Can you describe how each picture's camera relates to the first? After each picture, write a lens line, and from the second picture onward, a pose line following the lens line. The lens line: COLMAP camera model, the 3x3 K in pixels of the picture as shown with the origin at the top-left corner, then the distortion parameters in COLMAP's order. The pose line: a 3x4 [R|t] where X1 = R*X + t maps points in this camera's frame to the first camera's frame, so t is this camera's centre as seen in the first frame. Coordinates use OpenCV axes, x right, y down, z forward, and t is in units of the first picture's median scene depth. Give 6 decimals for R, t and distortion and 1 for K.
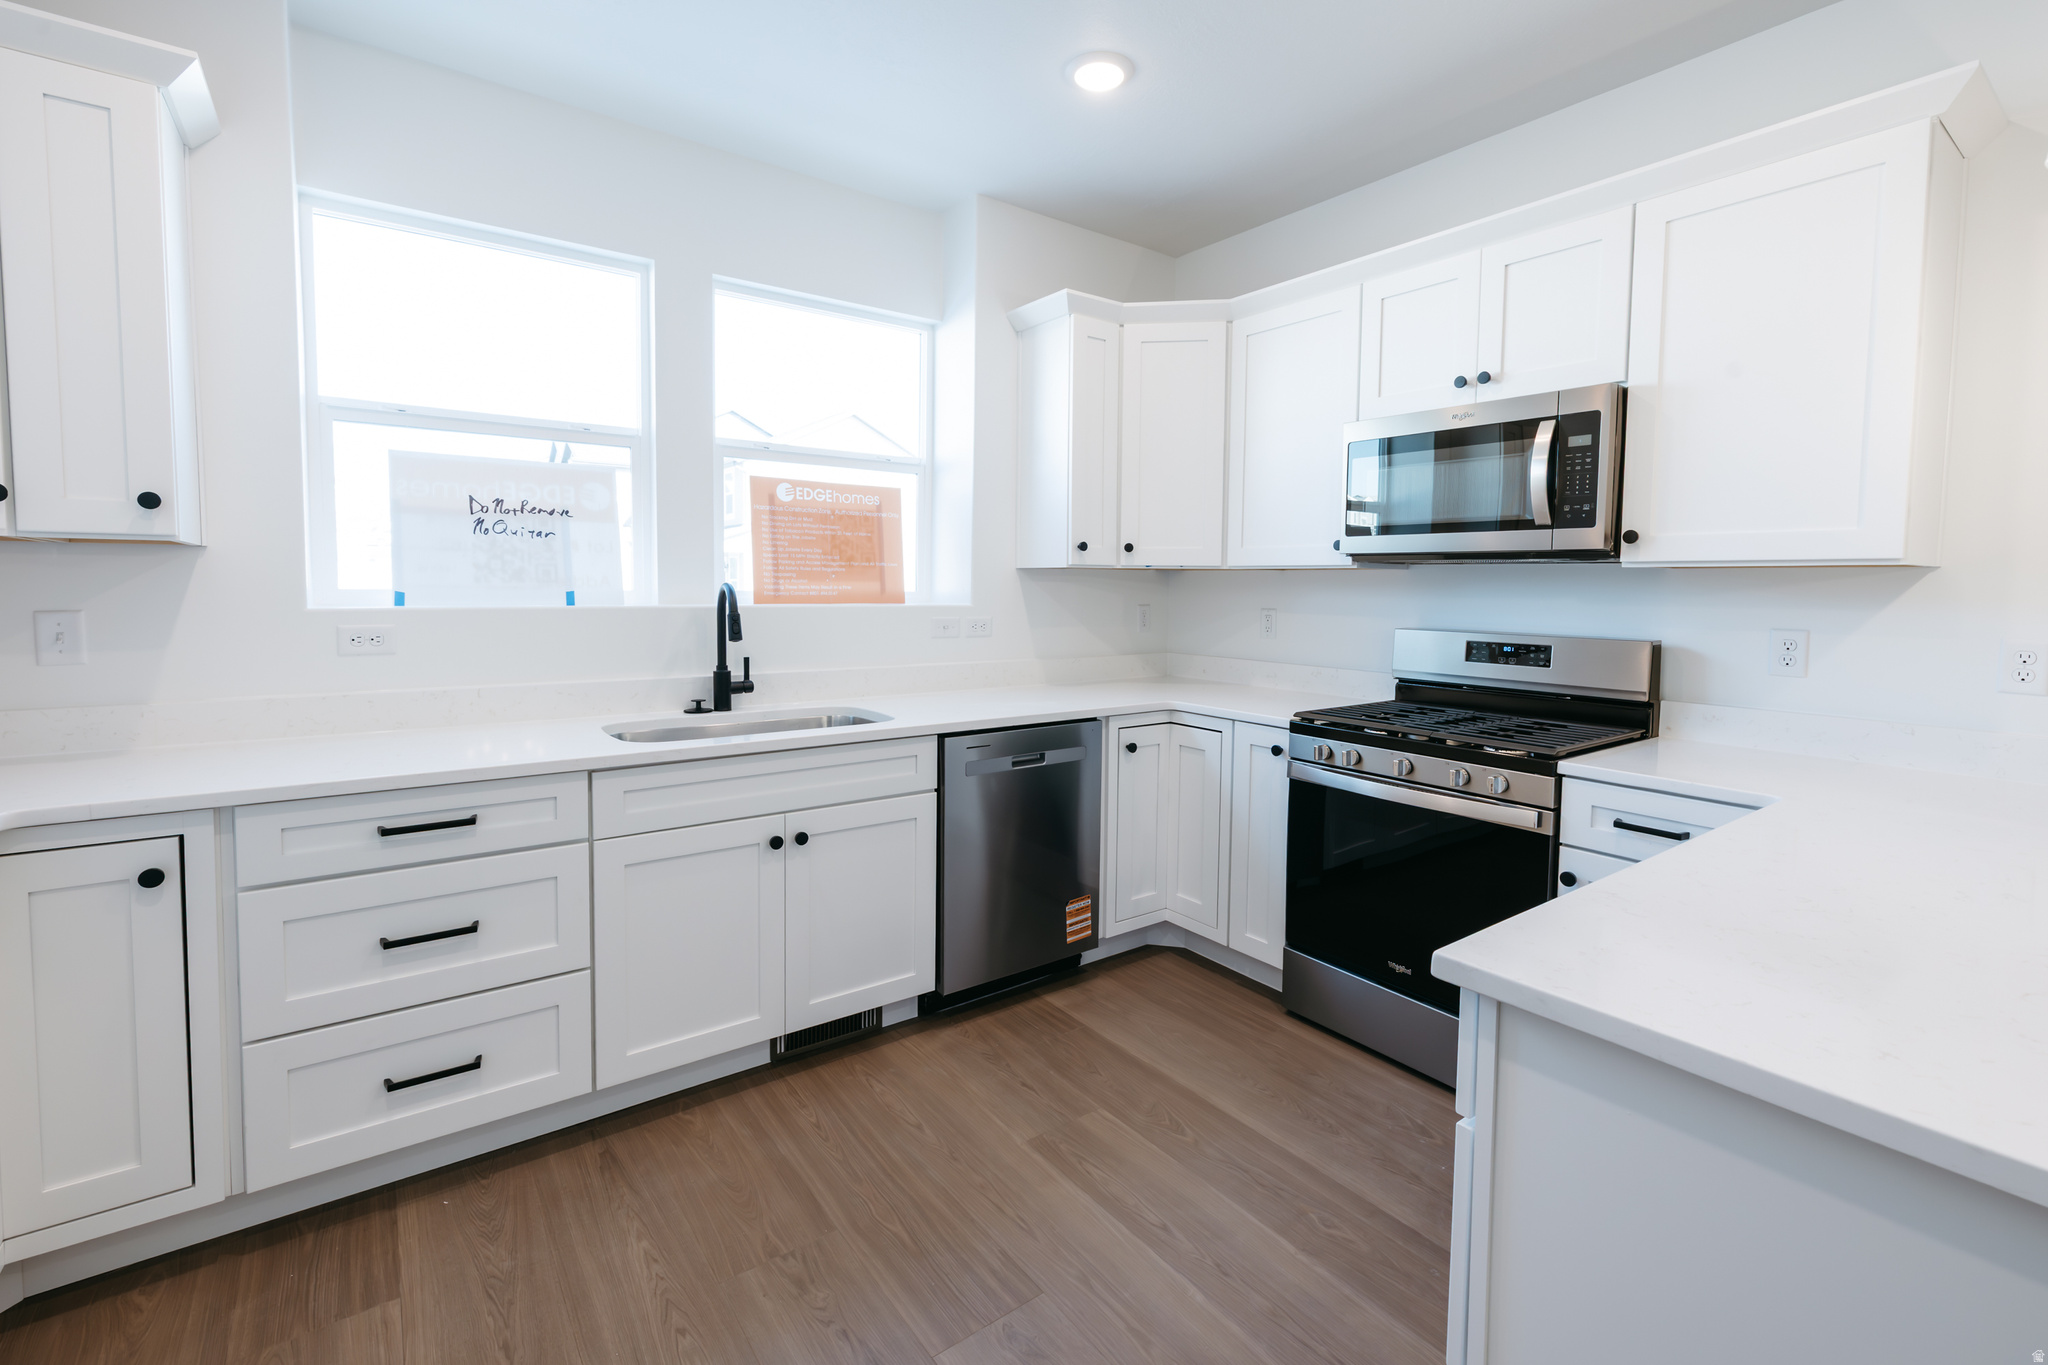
lens RADIAL K [[878.0, 0, 1024.4], [0, 878.0, 634.2], [0, 0, 1]] dist [-0.002419, 0.000777]
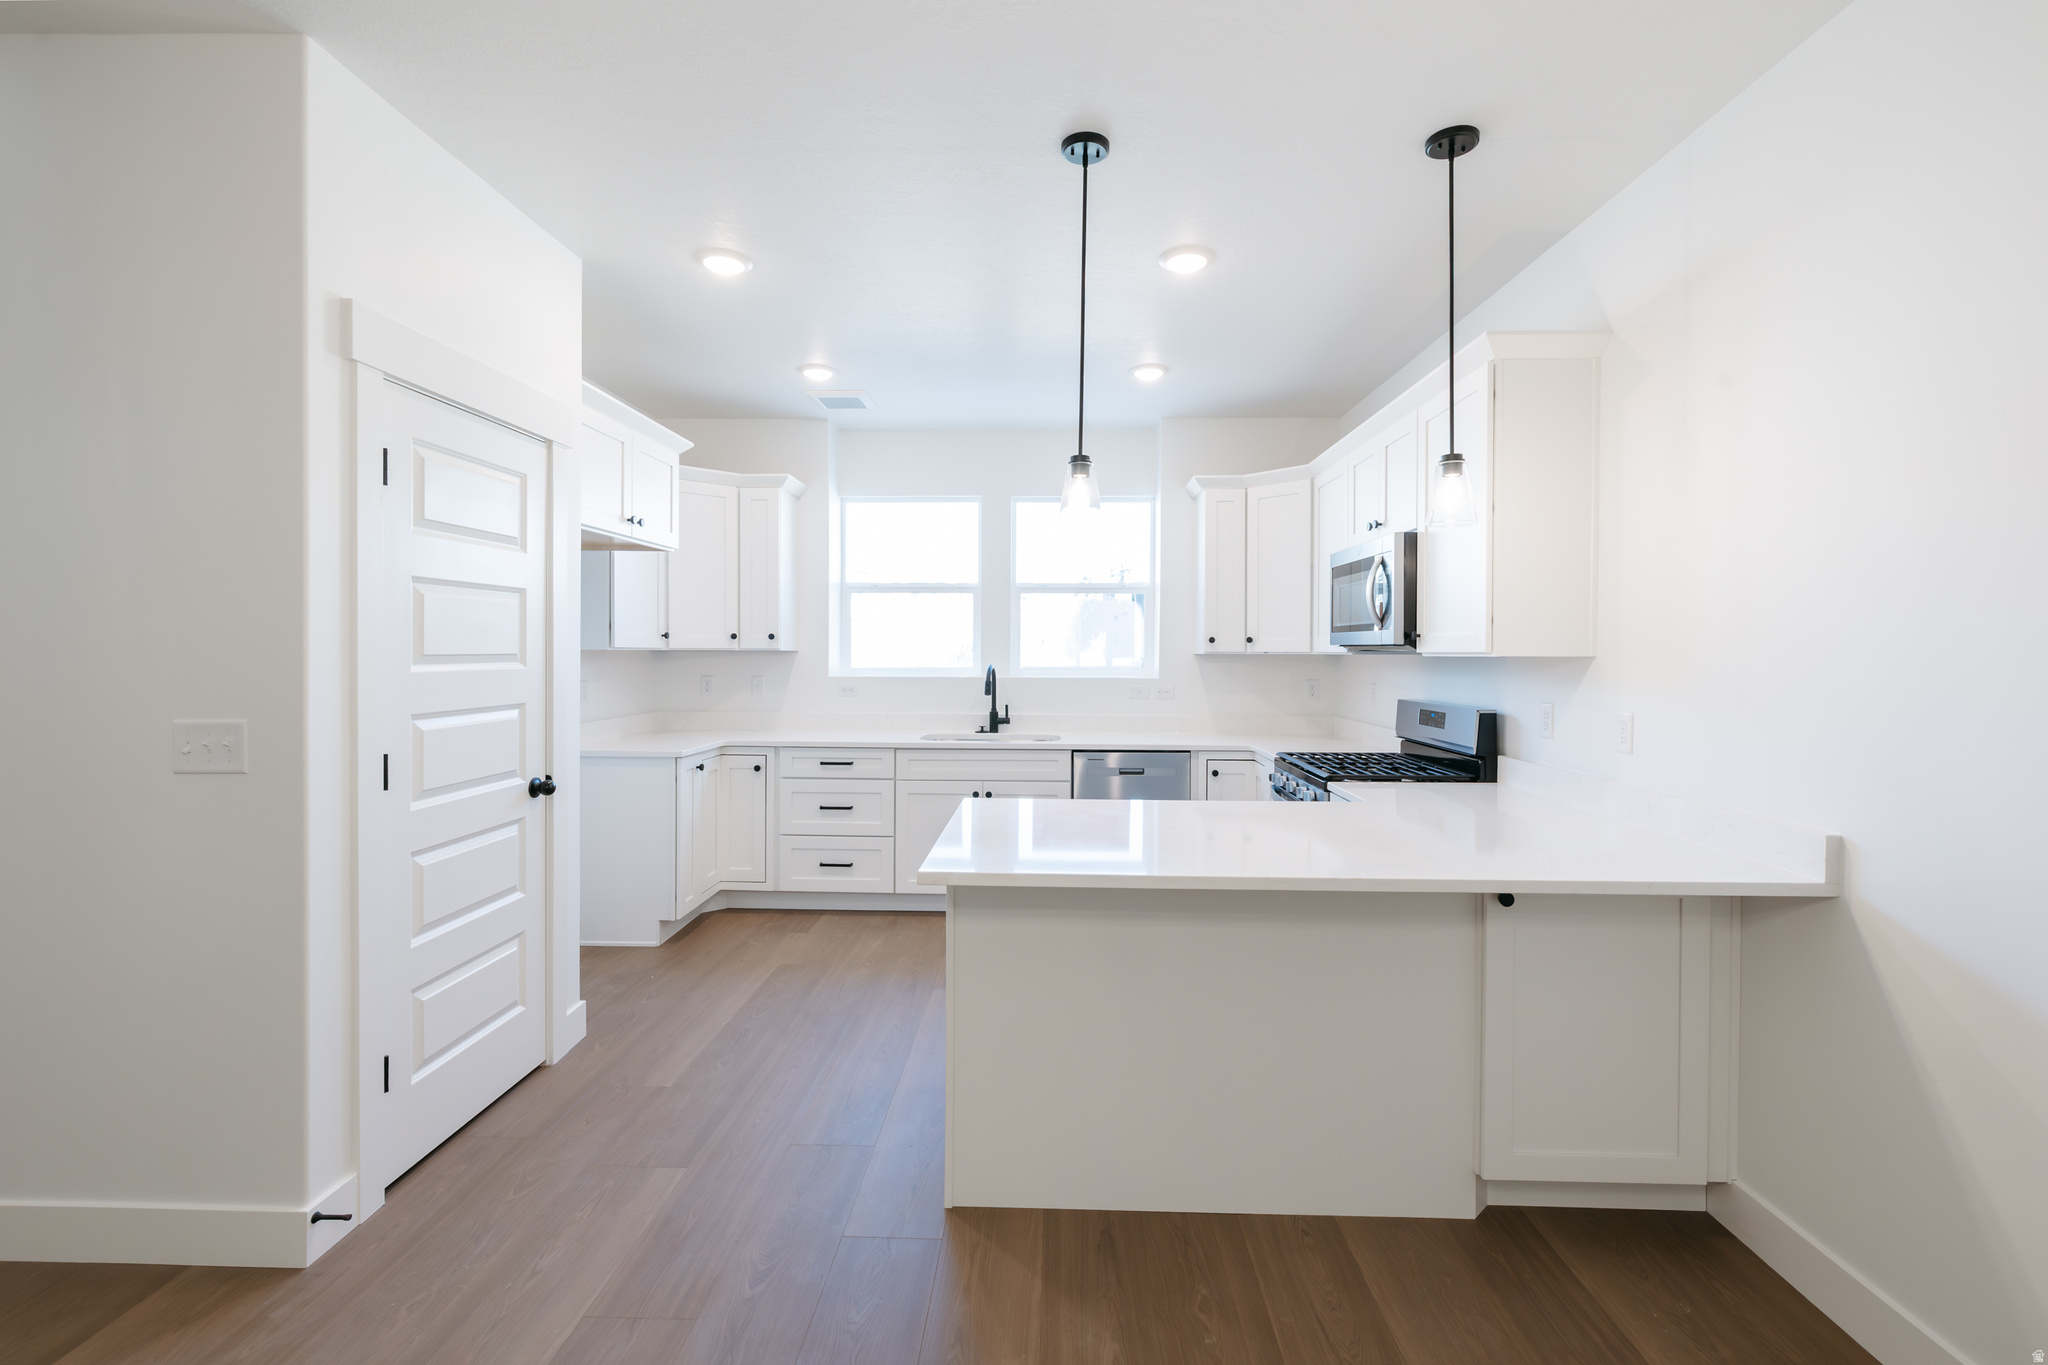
lens RADIAL K [[878.0, 0, 1016.6], [0, 878.0, 657.6], [0, 0, 1]] dist [-0.002419, 0.000777]
pose [[0.778235, -0.003758, -0.627962, 0.878593], [-0.030638, 0.998564, -0.043945, 0.007971], [0.627225, 0.053439, 0.777003, -0.434527]]
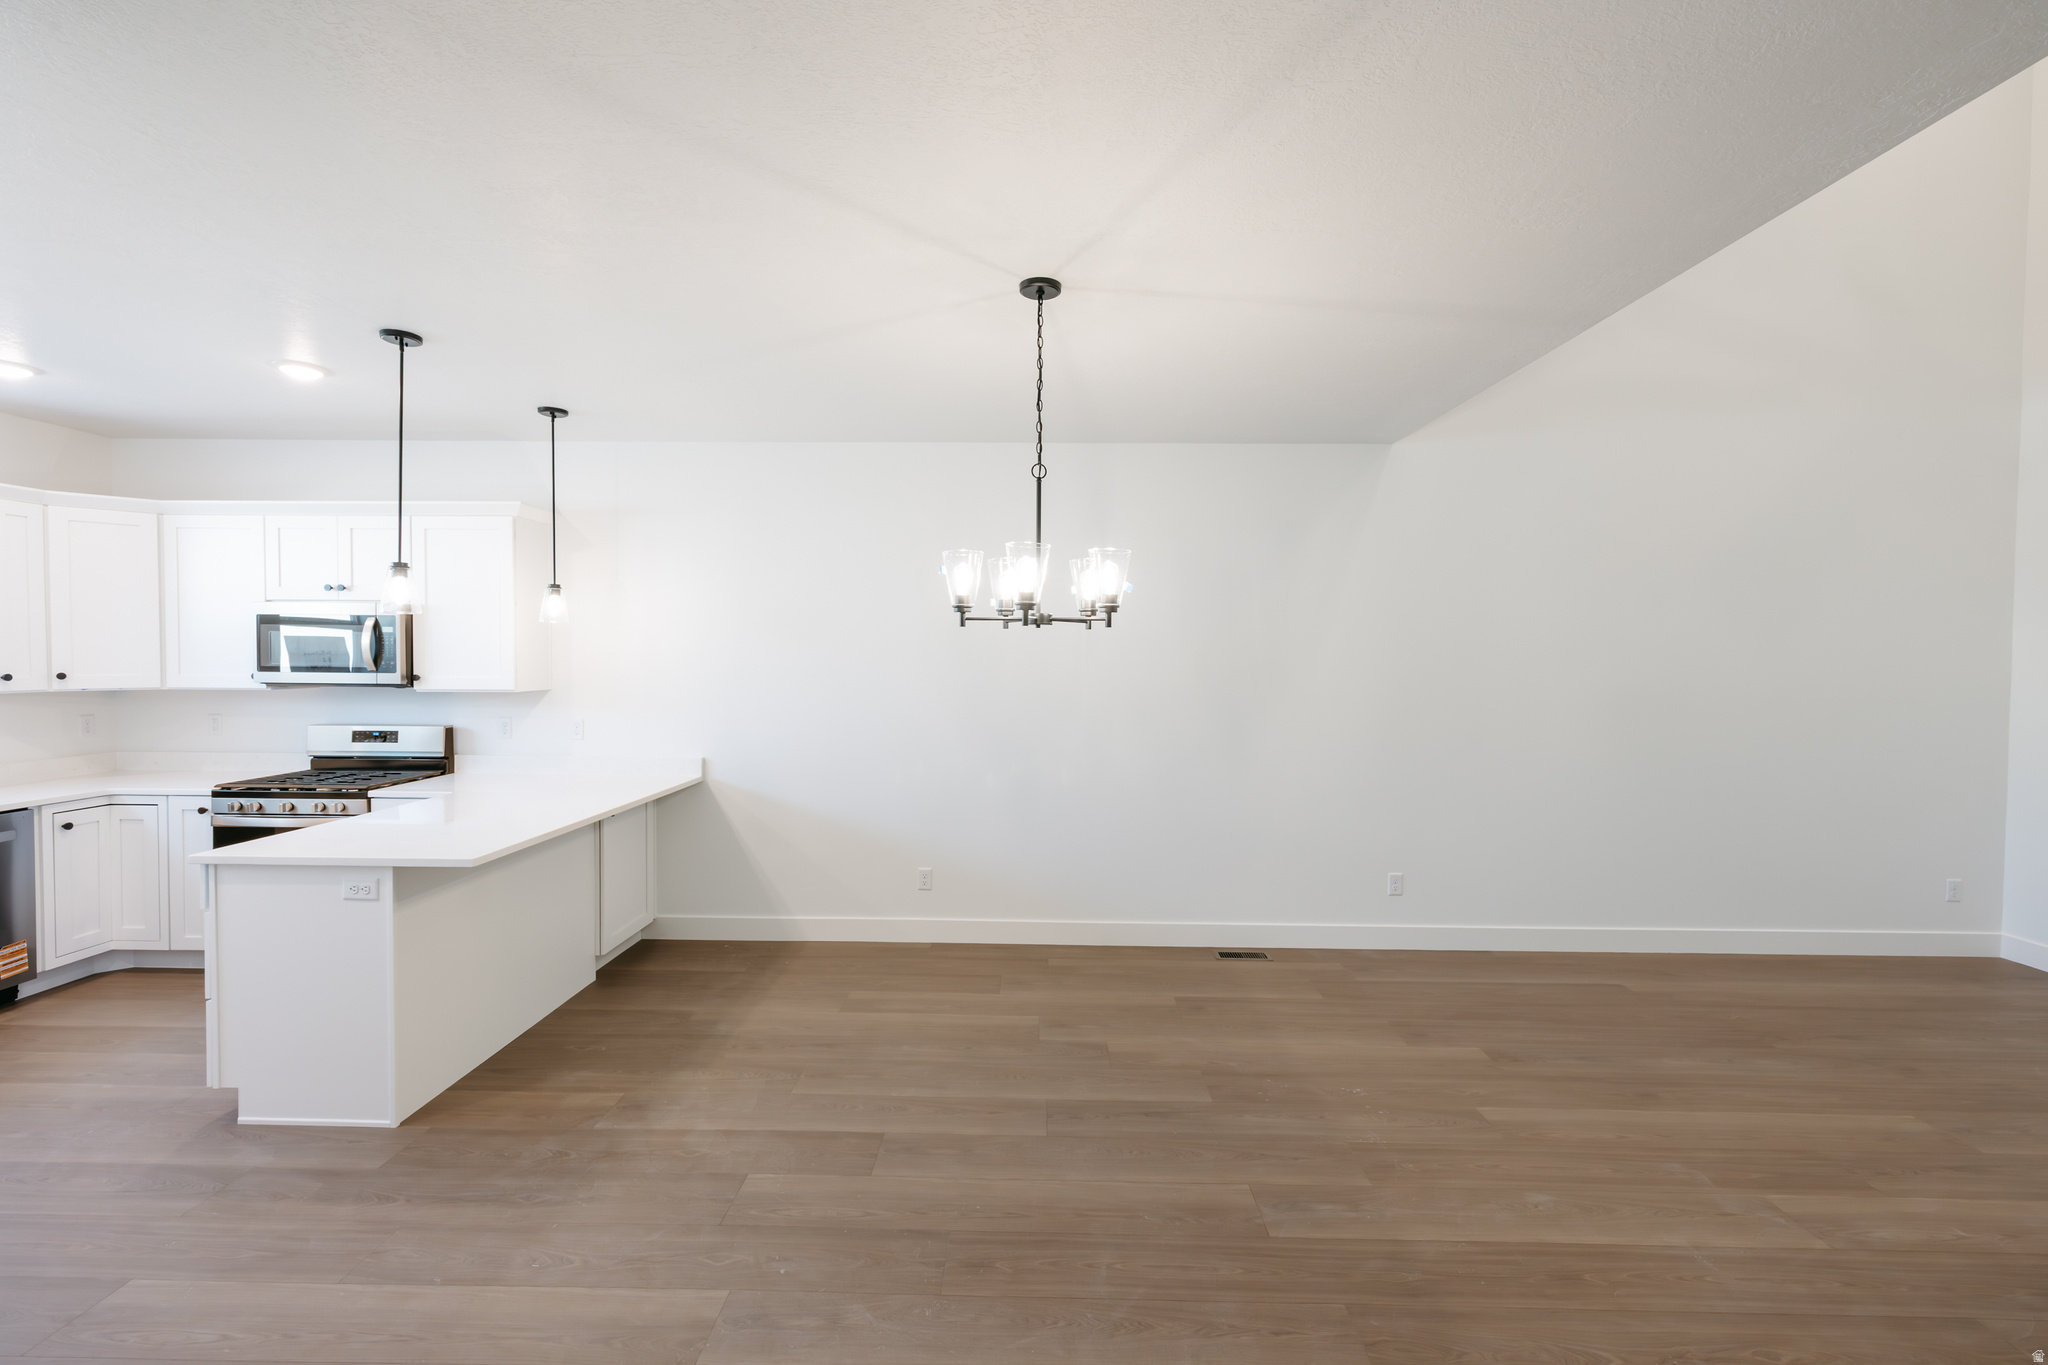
lens RADIAL K [[878.0, 0, 1043.9], [0, 878.0, 672.1], [0, 0, 1]] dist [-0.002419, 0.000777]
pose [[0.602787, -0.026654, 0.797457, -0.047051], [0.043701, 0.999045, 0.000359, -0.048616], [-0.796704, 0.034634, 0.603376, -1.134270]]
